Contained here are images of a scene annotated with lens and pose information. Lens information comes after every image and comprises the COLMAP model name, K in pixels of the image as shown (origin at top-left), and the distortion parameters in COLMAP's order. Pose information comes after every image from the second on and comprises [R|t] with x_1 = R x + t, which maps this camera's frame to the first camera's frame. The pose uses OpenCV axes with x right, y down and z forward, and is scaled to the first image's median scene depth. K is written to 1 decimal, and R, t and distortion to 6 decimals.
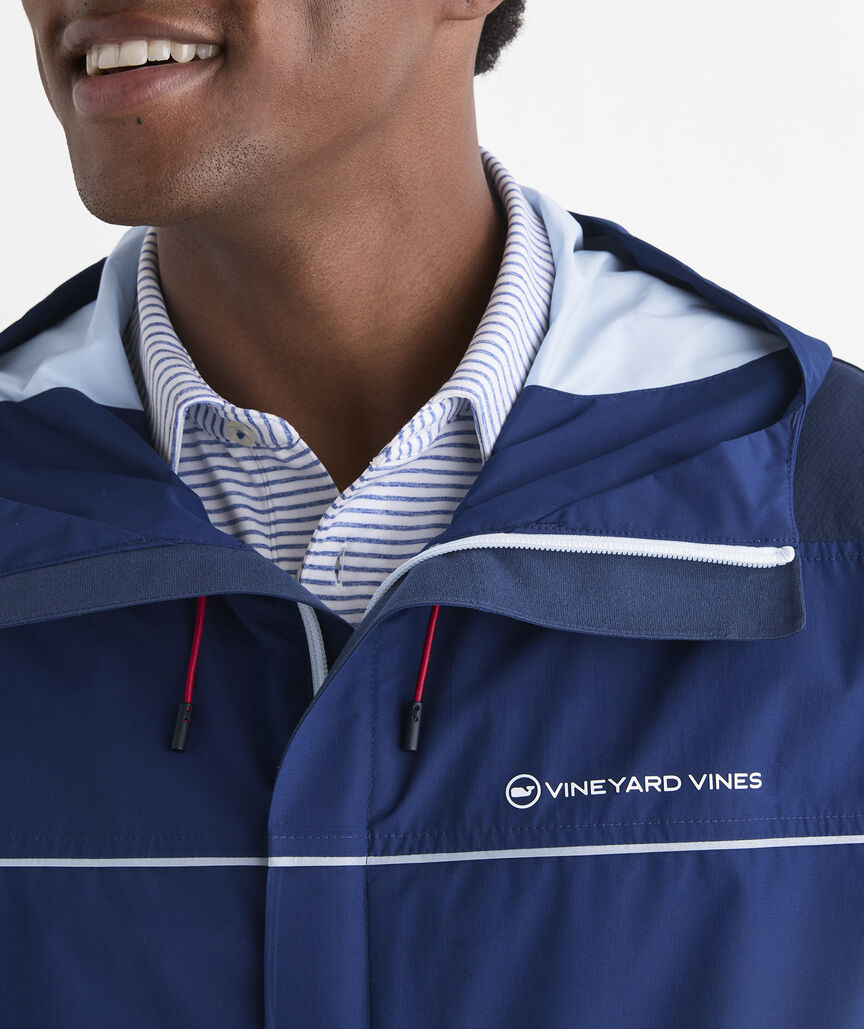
lens RADIAL K [[2132.3, 0, 432.0], [0, 2132.3, 514.5], [0, 0, 1]] dist [0.004060, -10.753234]
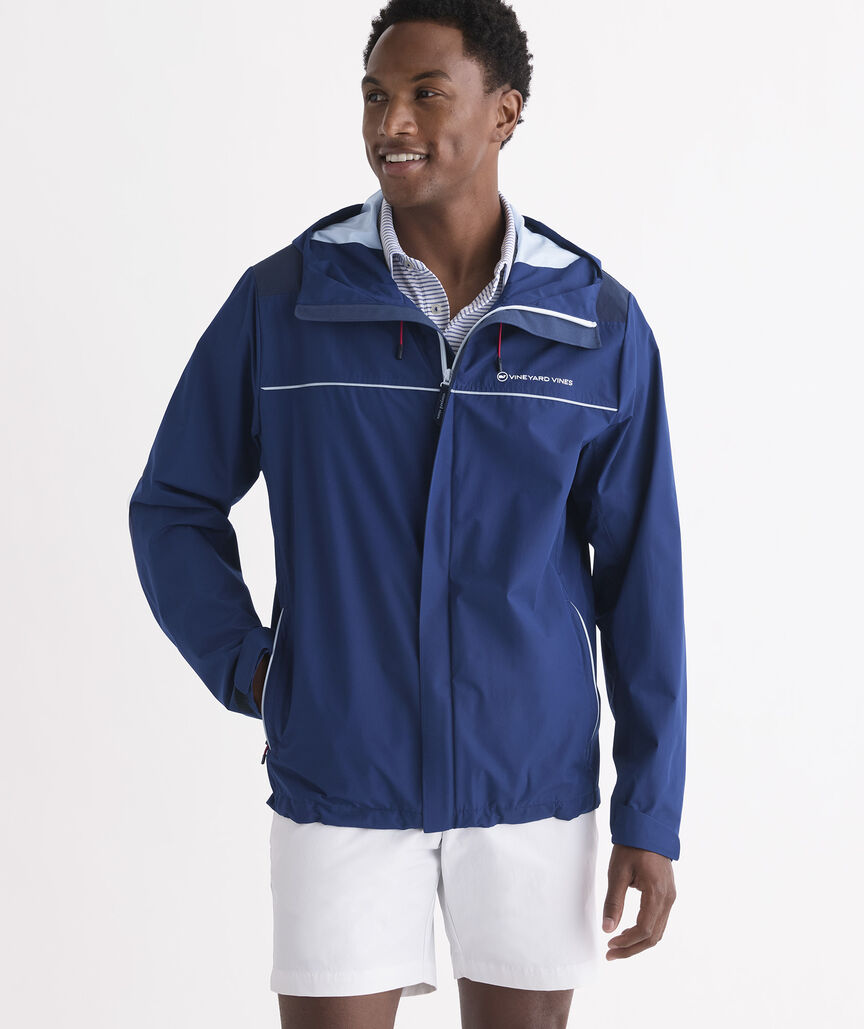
lens RADIAL K [[2129.7, 0, 432.0], [0, 2129.7, 514.5], [0, 0, 1]] dist [-1.097732, -0.023489]
pose [[0.995857, 0.078014, -0.046719, 0.103527], [-0.073648, 0.993320, 0.088836, 0.050051], [0.053337, -0.085027, 0.994950, -2.348407]]
